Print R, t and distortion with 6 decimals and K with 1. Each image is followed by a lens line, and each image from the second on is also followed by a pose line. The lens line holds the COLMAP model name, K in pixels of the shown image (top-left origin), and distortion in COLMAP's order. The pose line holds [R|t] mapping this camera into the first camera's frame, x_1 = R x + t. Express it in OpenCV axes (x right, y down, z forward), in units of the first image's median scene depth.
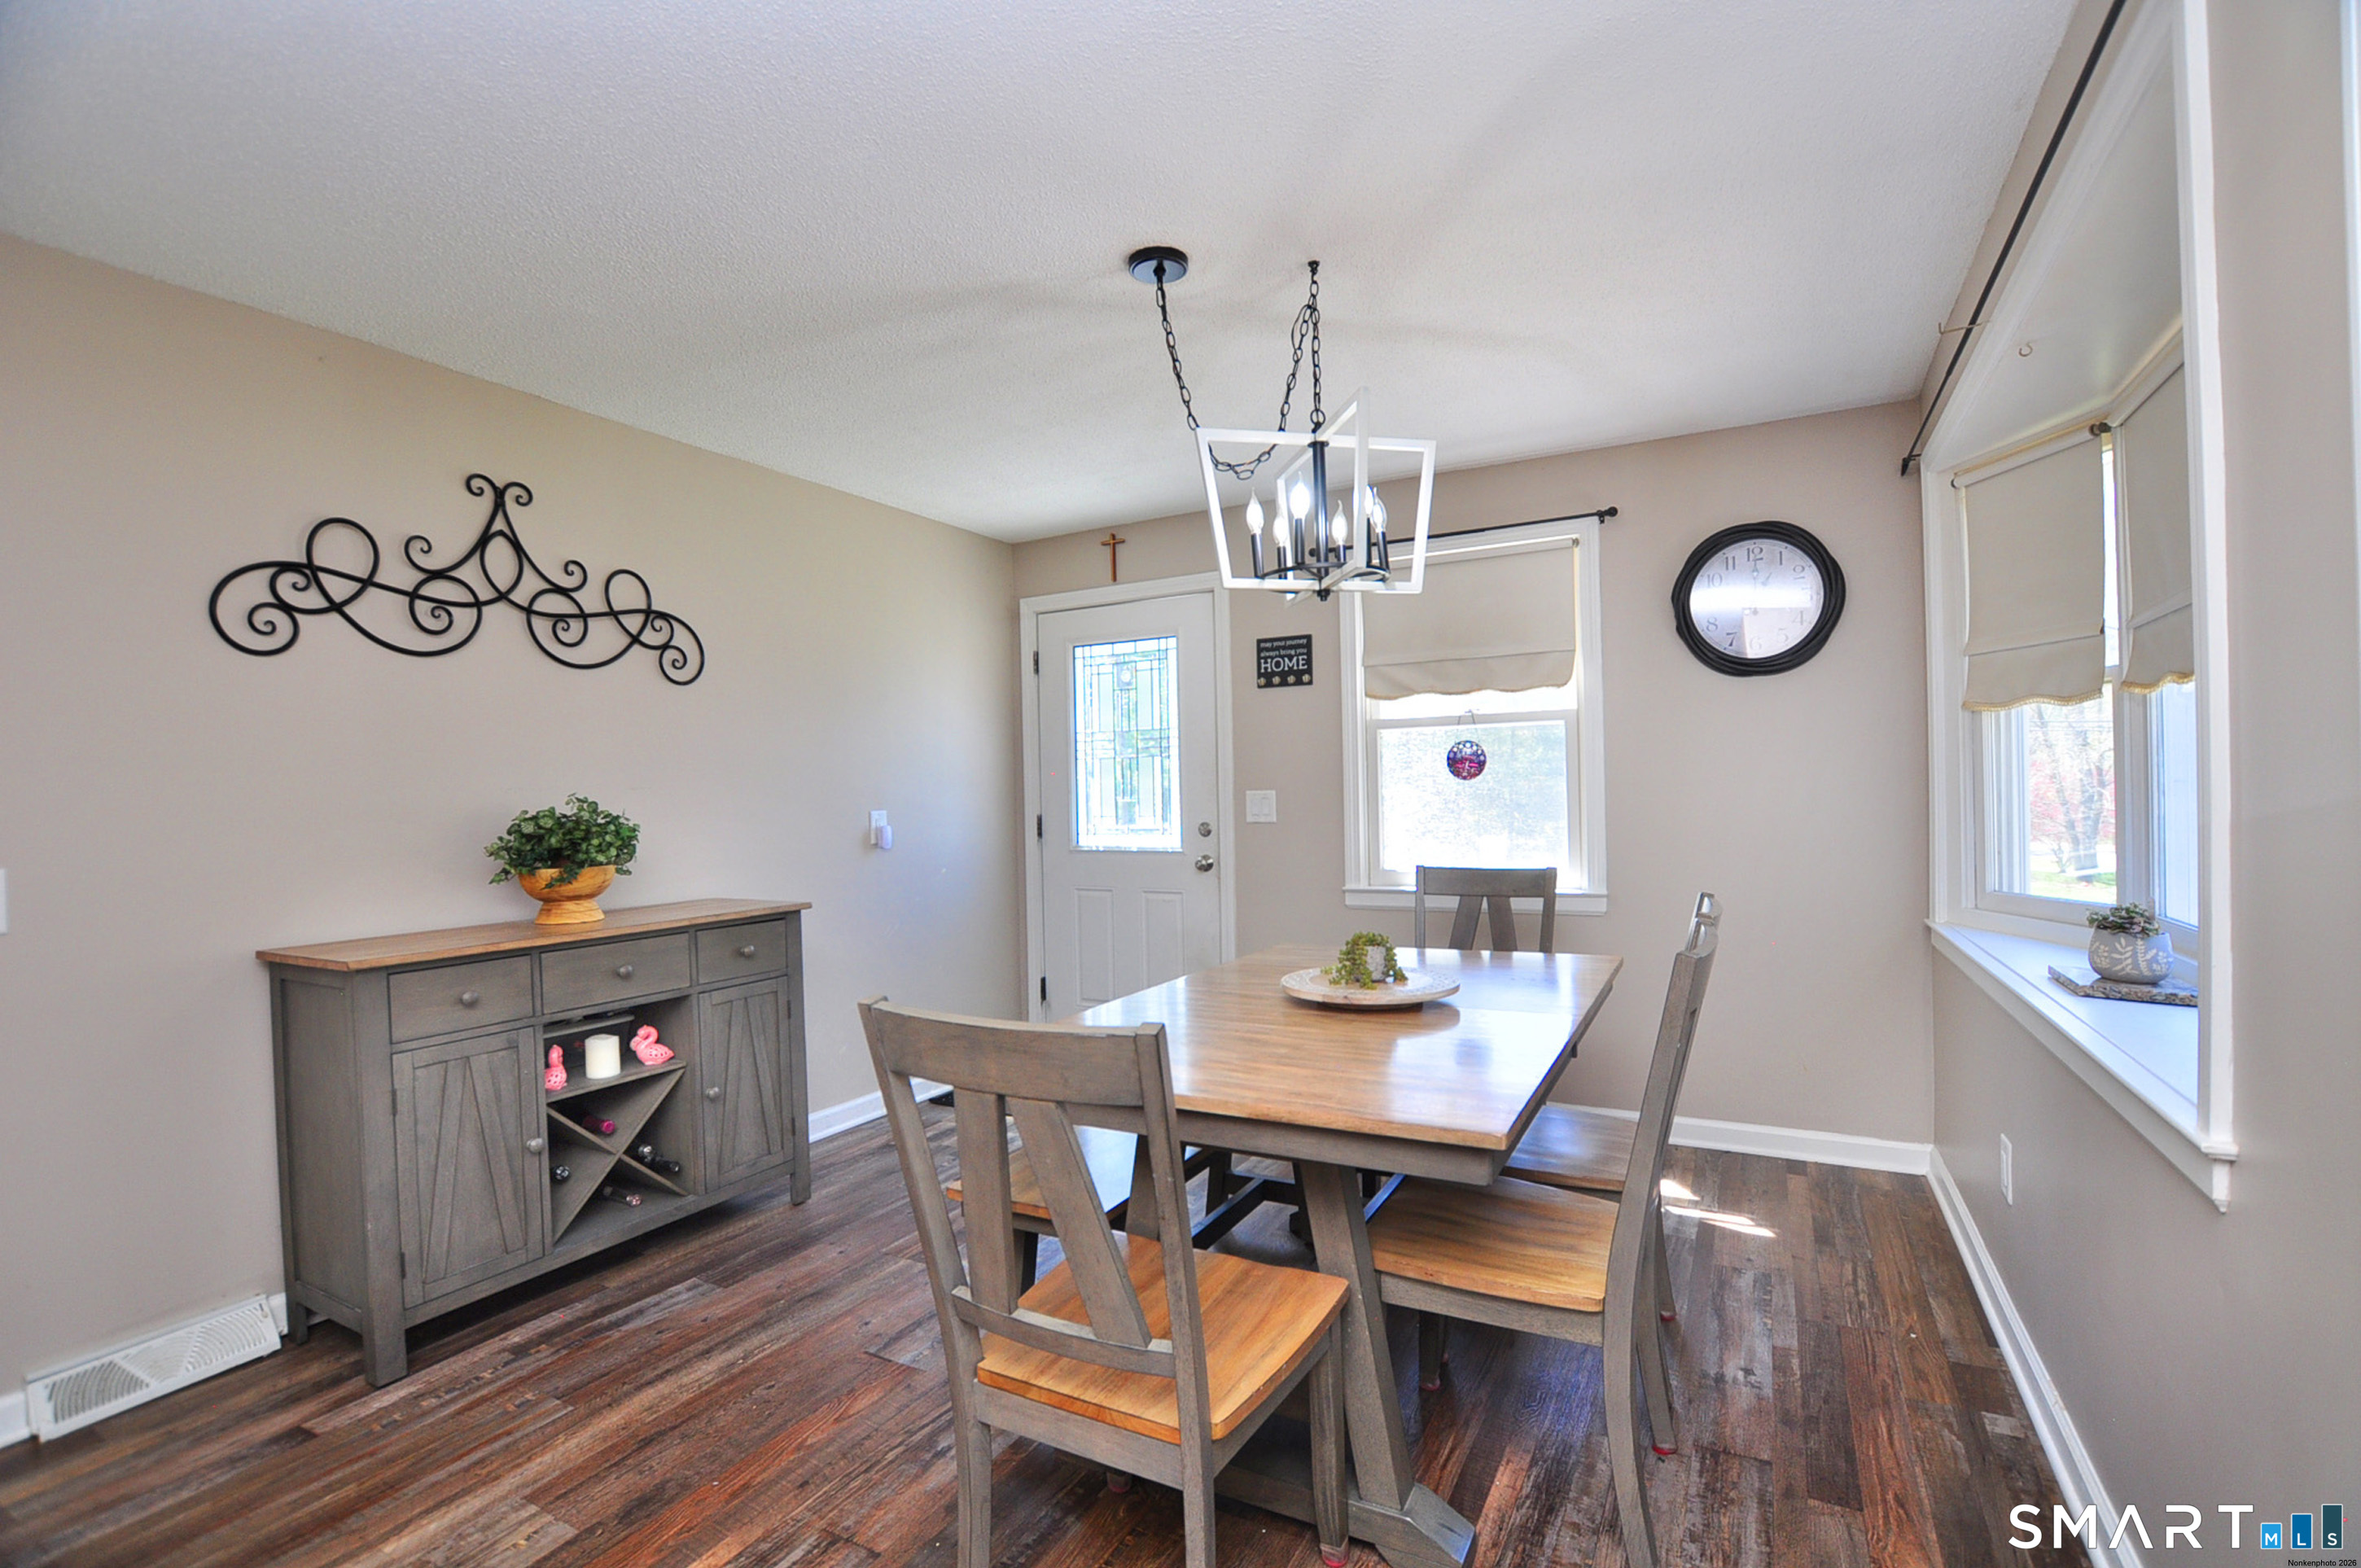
lens RADIAL K [[1037.5, 0, 1180.5], [0, 1037.5, 784.0], [0, 0, 1]] dist [-0.001867, -0.000225]
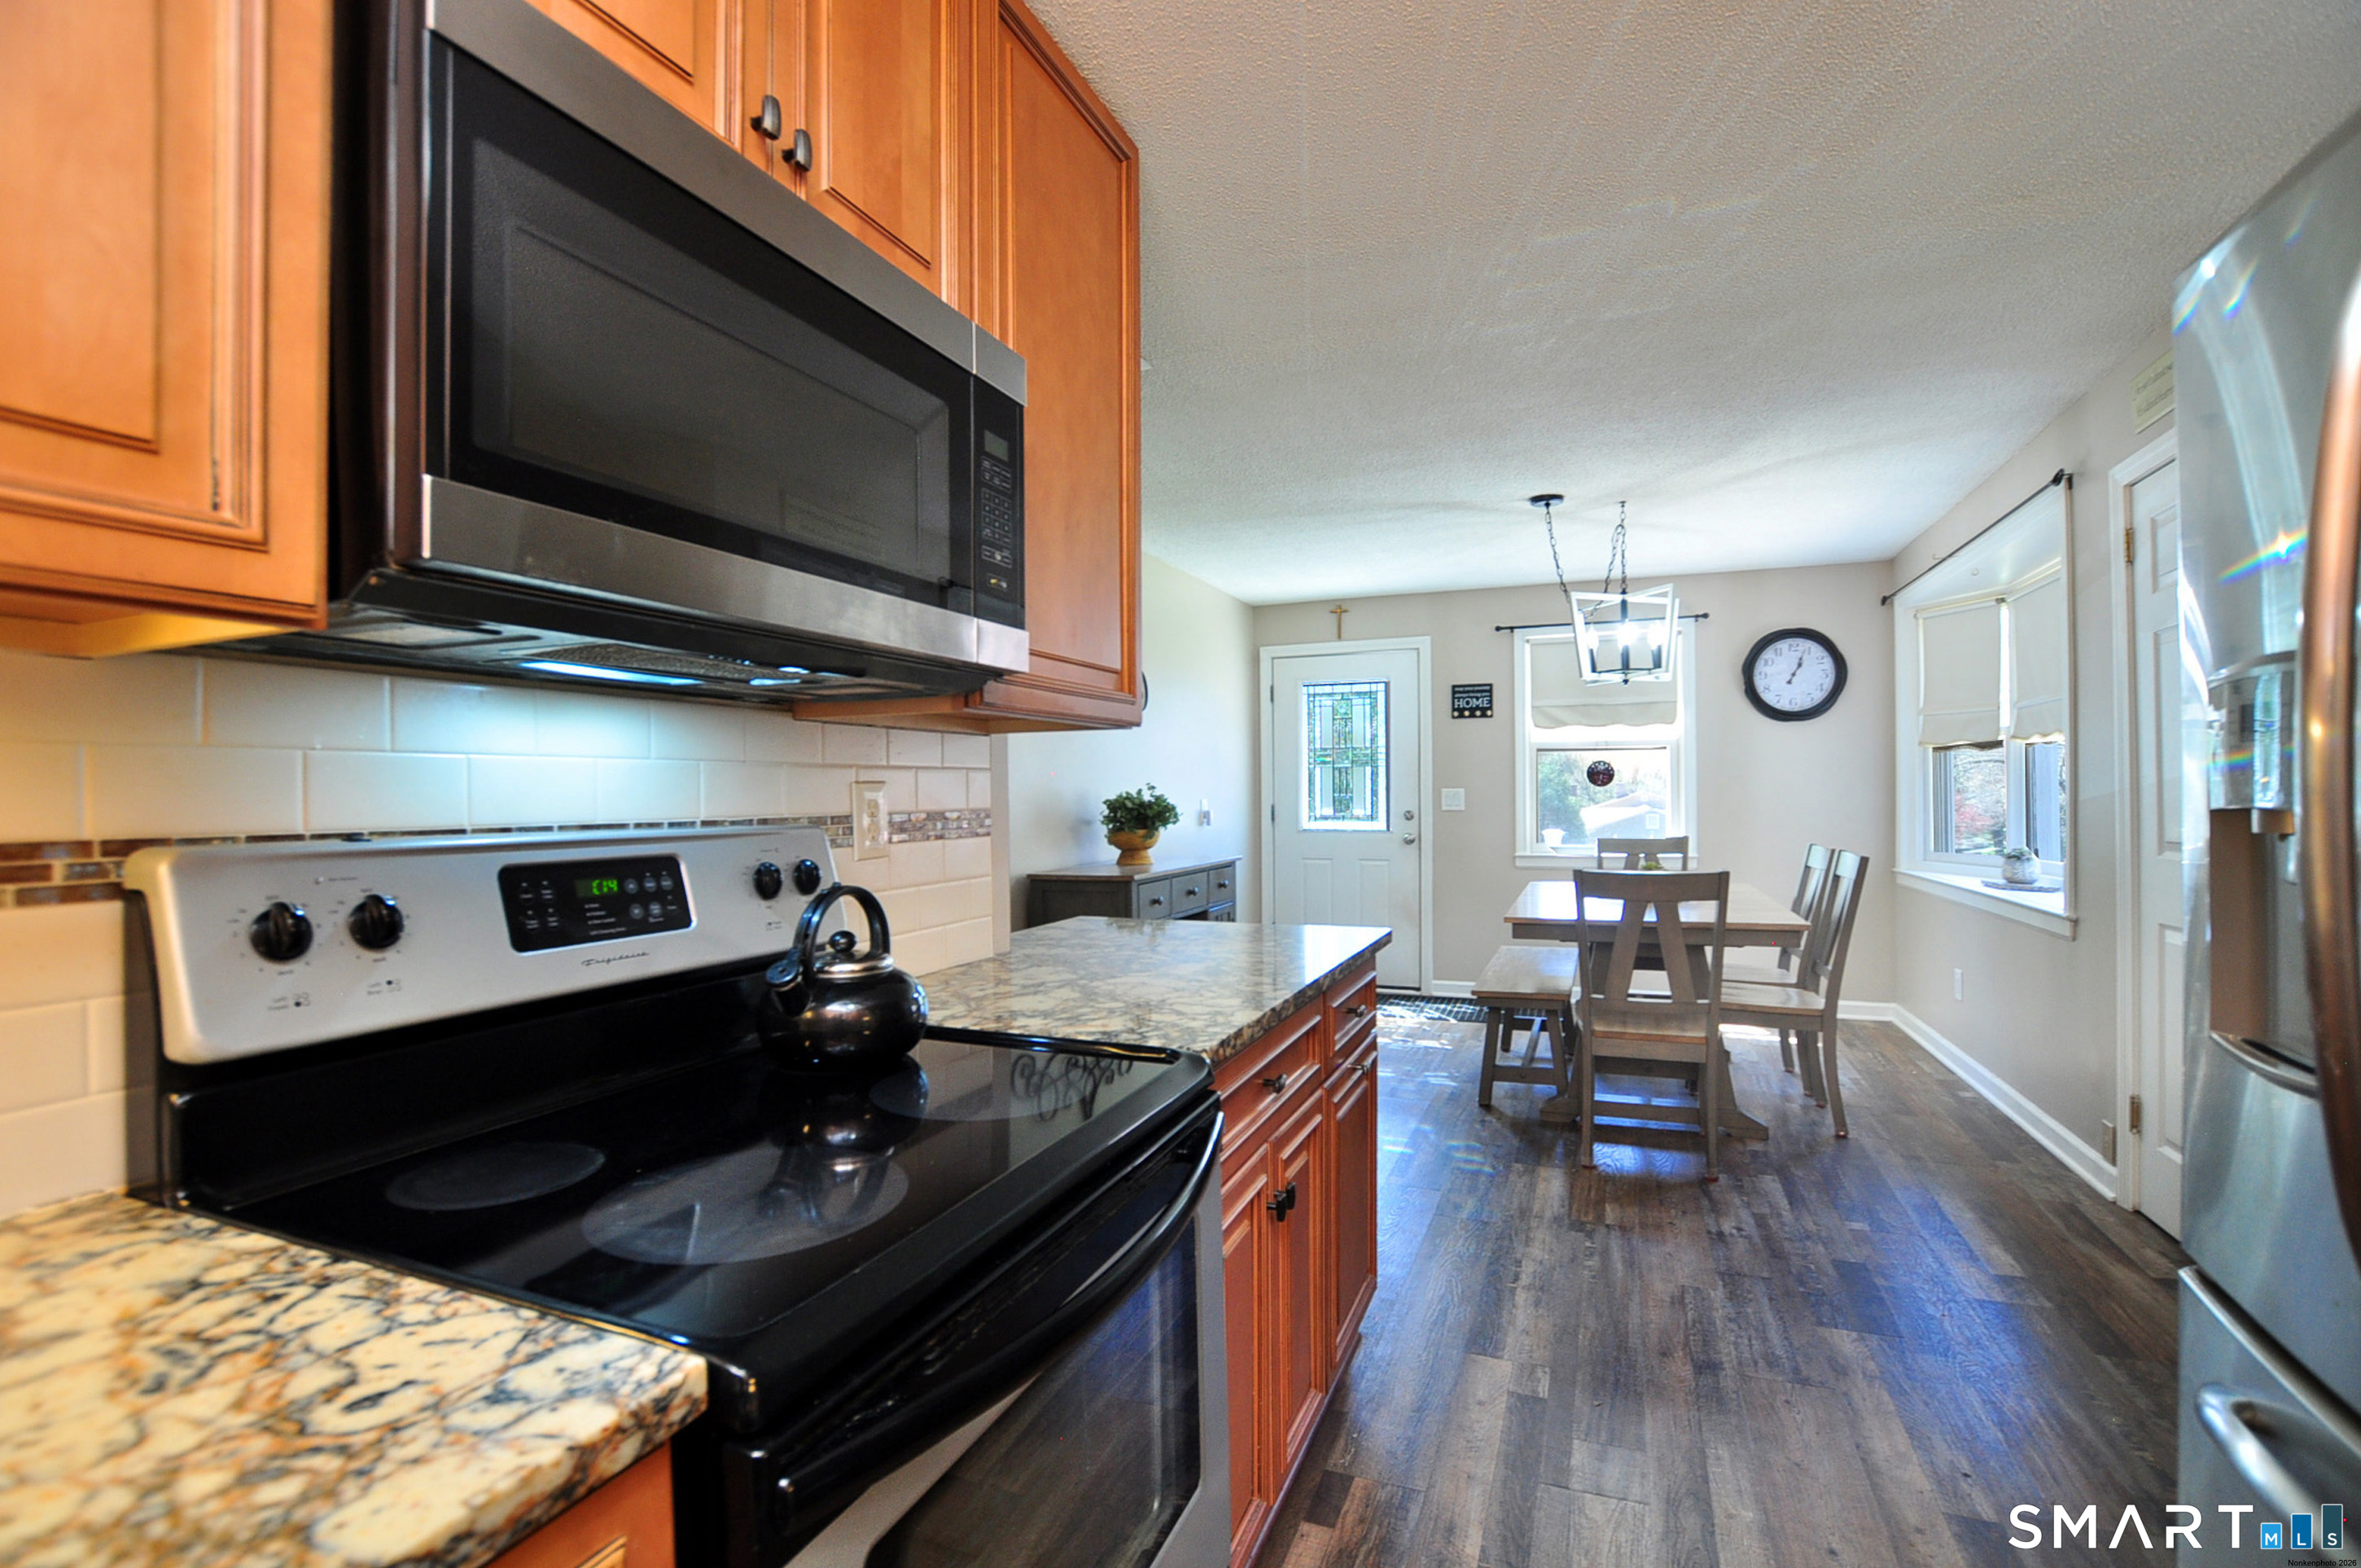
lens RADIAL K [[1062.9, 0, 1180.5], [0, 1062.9, 784.0], [0, 0, 1]] dist [-0.002246, -0.000058]
pose [[0.991958, 0.012174, 0.125983, -0.729325], [-0.011922, 0.999925, -0.002755, 0.011994], [-0.126007, 0.001231, 0.992029, -0.640184]]
